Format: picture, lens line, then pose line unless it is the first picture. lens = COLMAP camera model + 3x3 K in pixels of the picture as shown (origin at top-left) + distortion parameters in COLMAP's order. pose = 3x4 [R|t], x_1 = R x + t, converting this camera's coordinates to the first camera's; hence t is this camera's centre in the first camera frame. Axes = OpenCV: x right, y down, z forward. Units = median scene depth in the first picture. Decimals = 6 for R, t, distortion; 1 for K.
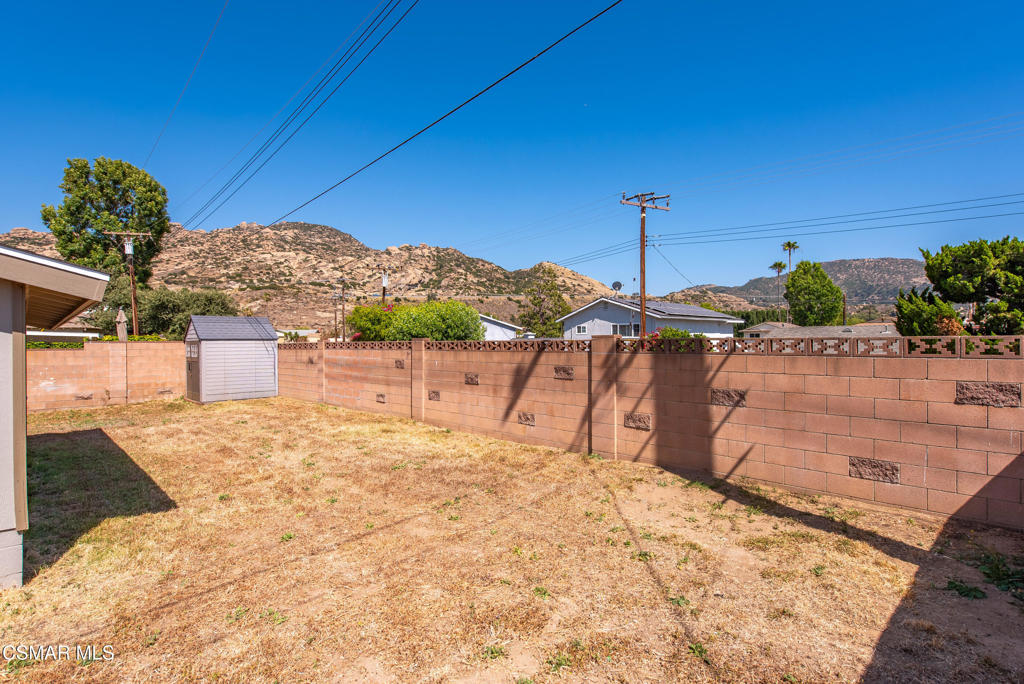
lens RADIAL K [[501.9, 0, 512.0], [0, 501.9, 342.0], [0, 0, 1]] dist [0.000498, -0.000616]
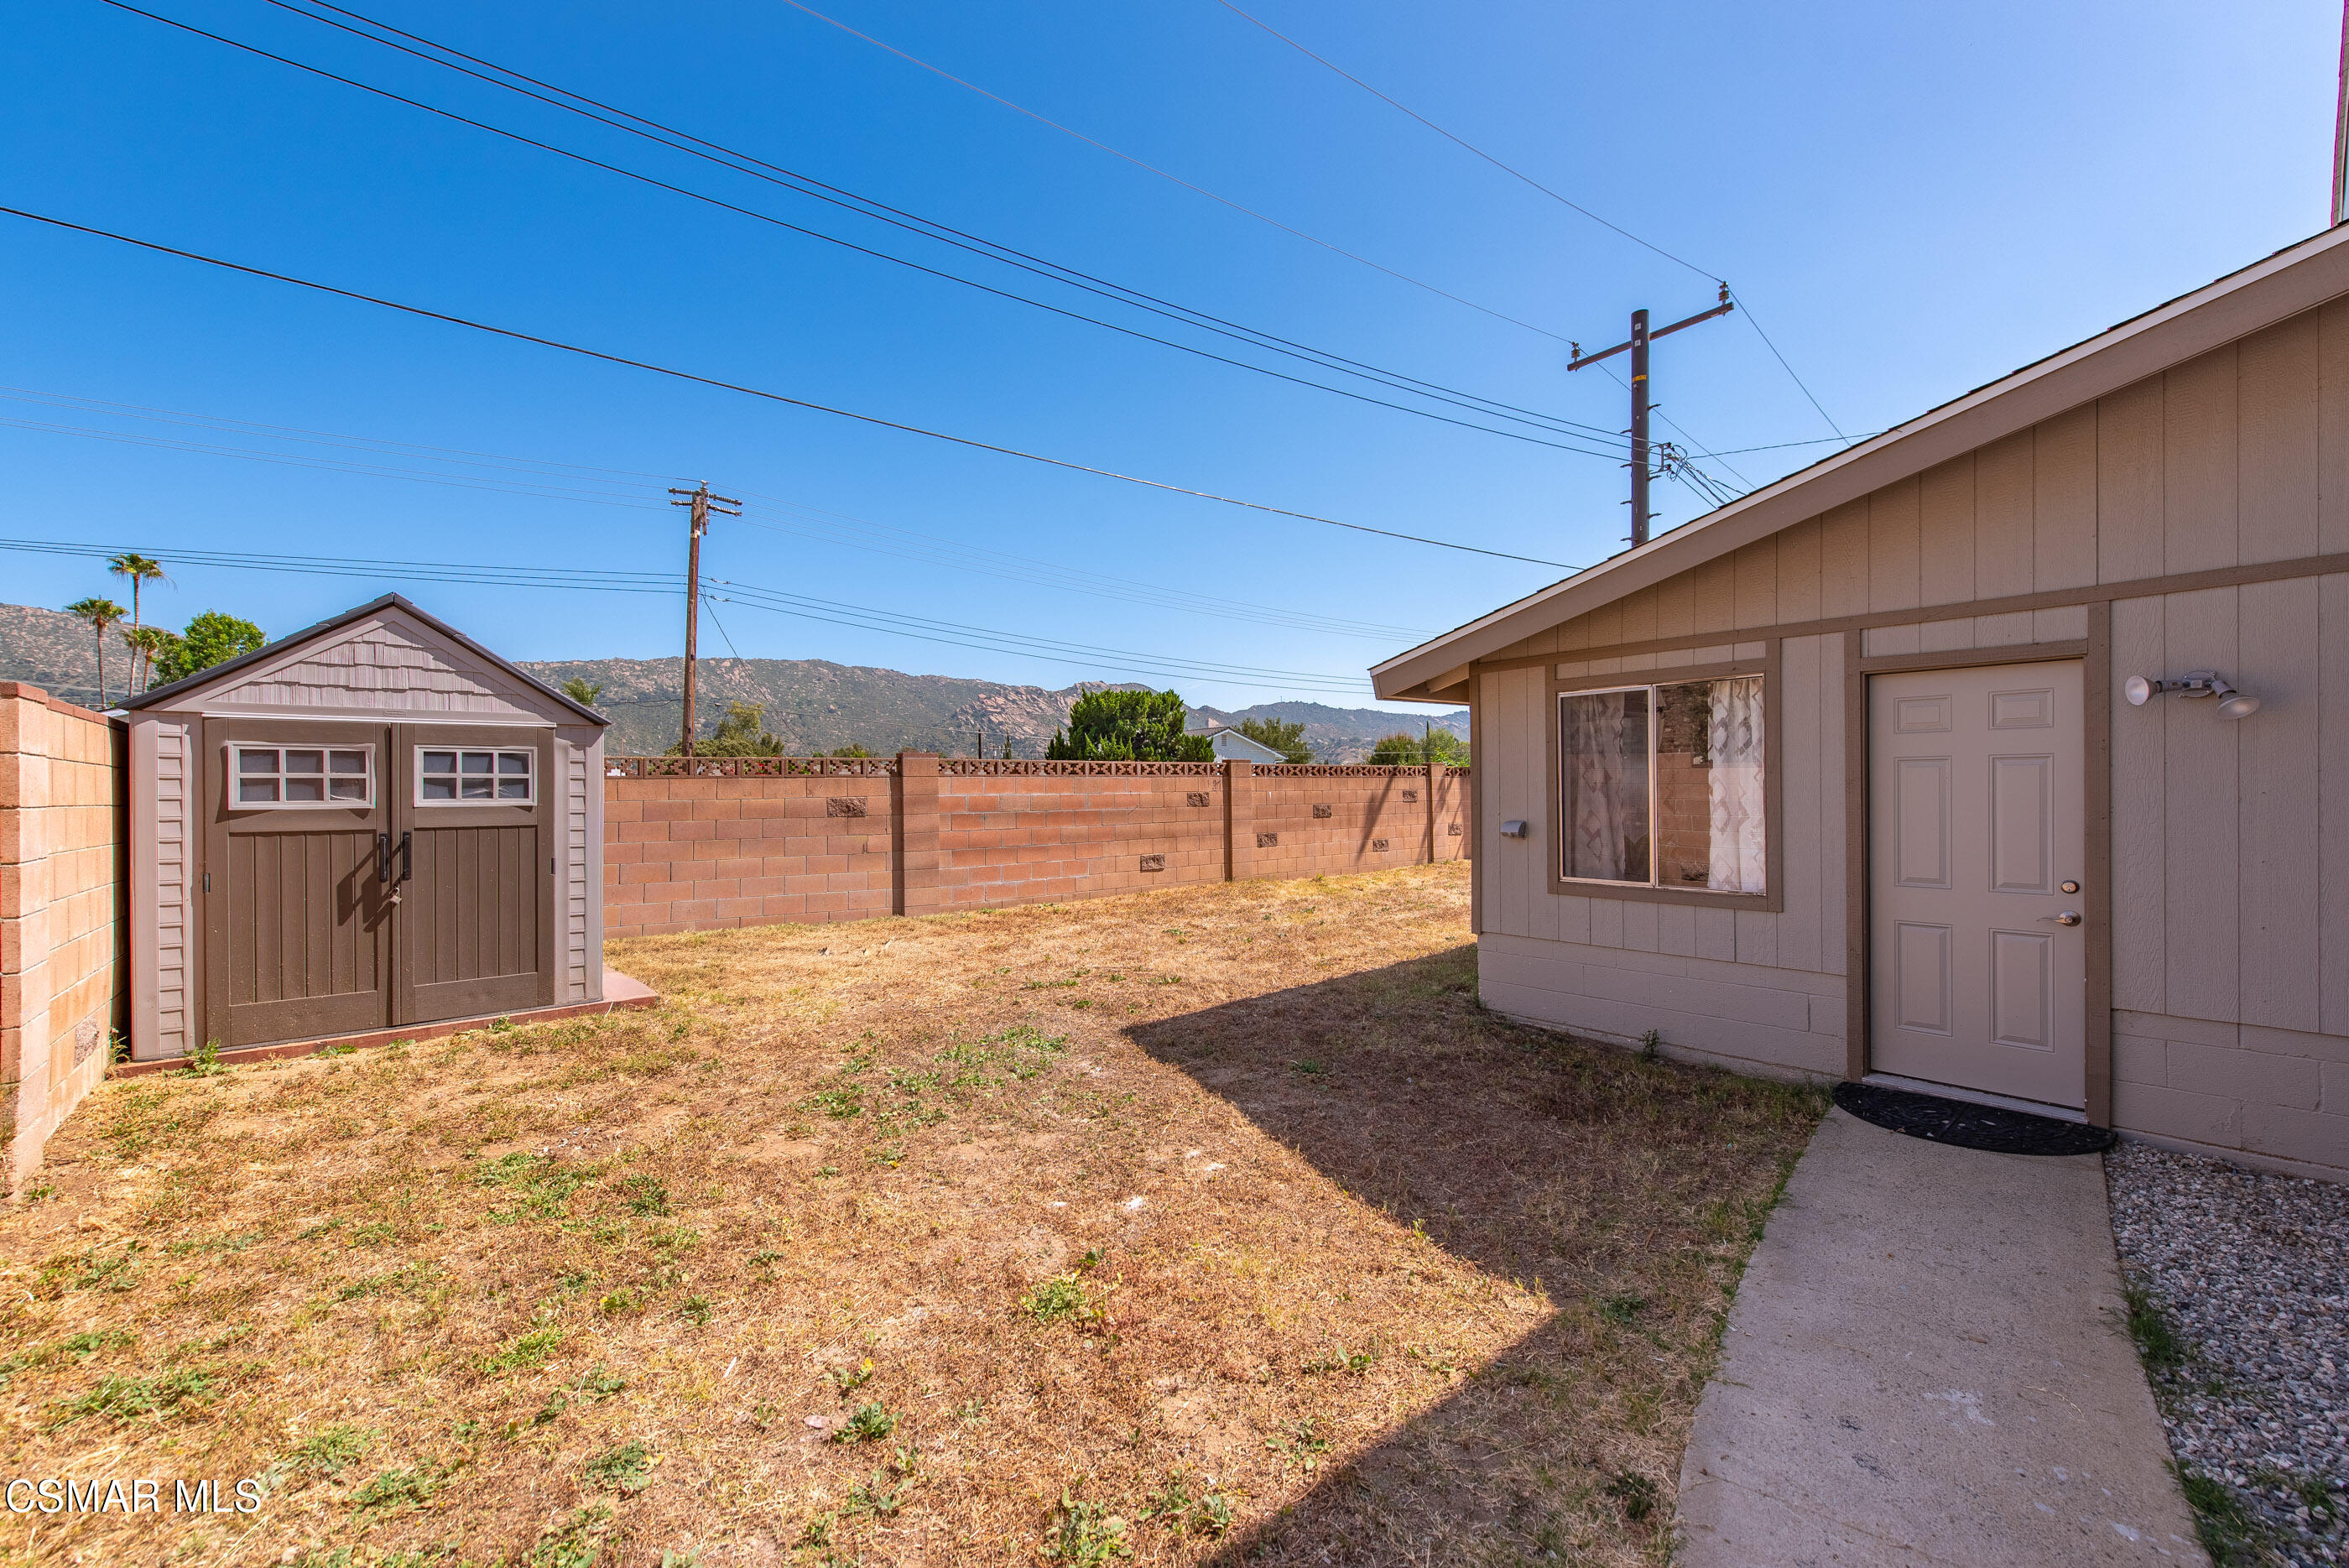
lens RADIAL K [[923.8, 0, 1174.5], [0, 923.8, 784.0], [0, 0, 1]] dist [0.009315, -0.000025]
pose [[0.066028, 0.012730, 0.997737, -1.718638], [0.008548, 0.999875, -0.013323, 0.050545], [-0.997781, 0.009409, 0.065911, 1.219996]]
